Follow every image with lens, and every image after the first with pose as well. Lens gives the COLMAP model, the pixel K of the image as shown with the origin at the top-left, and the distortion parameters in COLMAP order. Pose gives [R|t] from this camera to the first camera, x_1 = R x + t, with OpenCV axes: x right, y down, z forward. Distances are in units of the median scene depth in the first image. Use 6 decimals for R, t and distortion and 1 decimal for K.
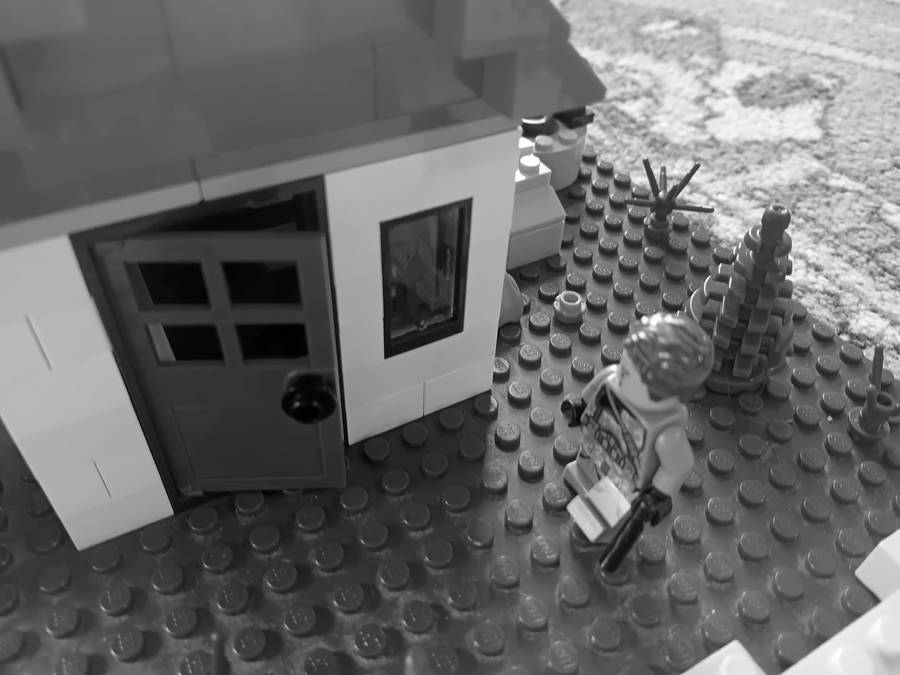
lens RADIAL K [[726.3, 0, 443.9], [0, 726.3, 337.1], [0, 0, 1]] dist [-0.005781, -0.046969]
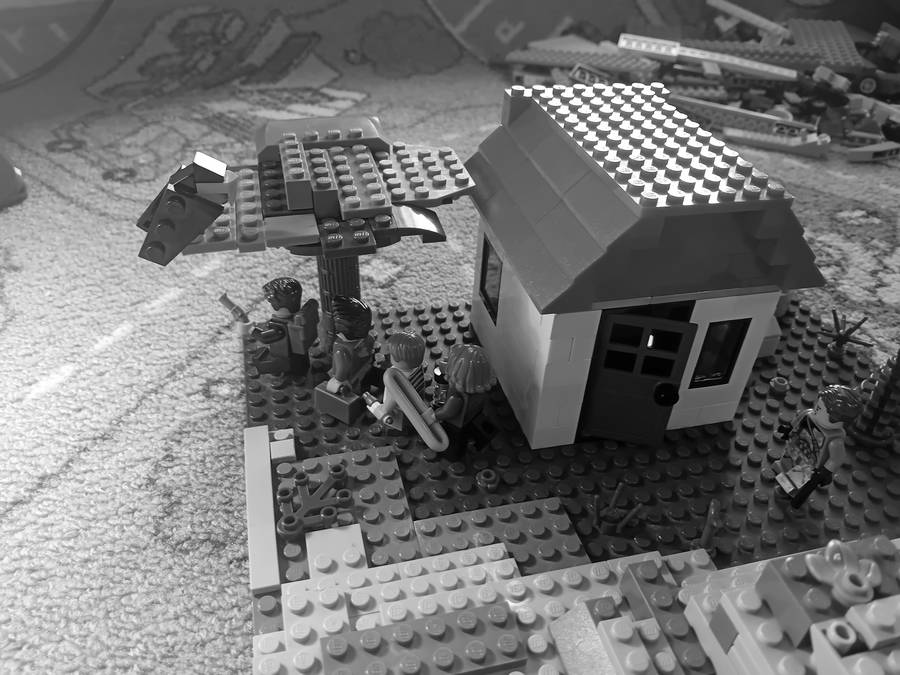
lens RADIAL K [[726.3, 0, 453.5], [0, 726.3, 335.8], [0, 0, 1]] dist [-0.005781, -0.046969]
pose [[0.969958, 0.160187, -0.183090, -0.238734], [-0.182412, 0.976856, -0.111703, 0.147967], [0.160959, 0.141745, 0.976729, -0.701667]]
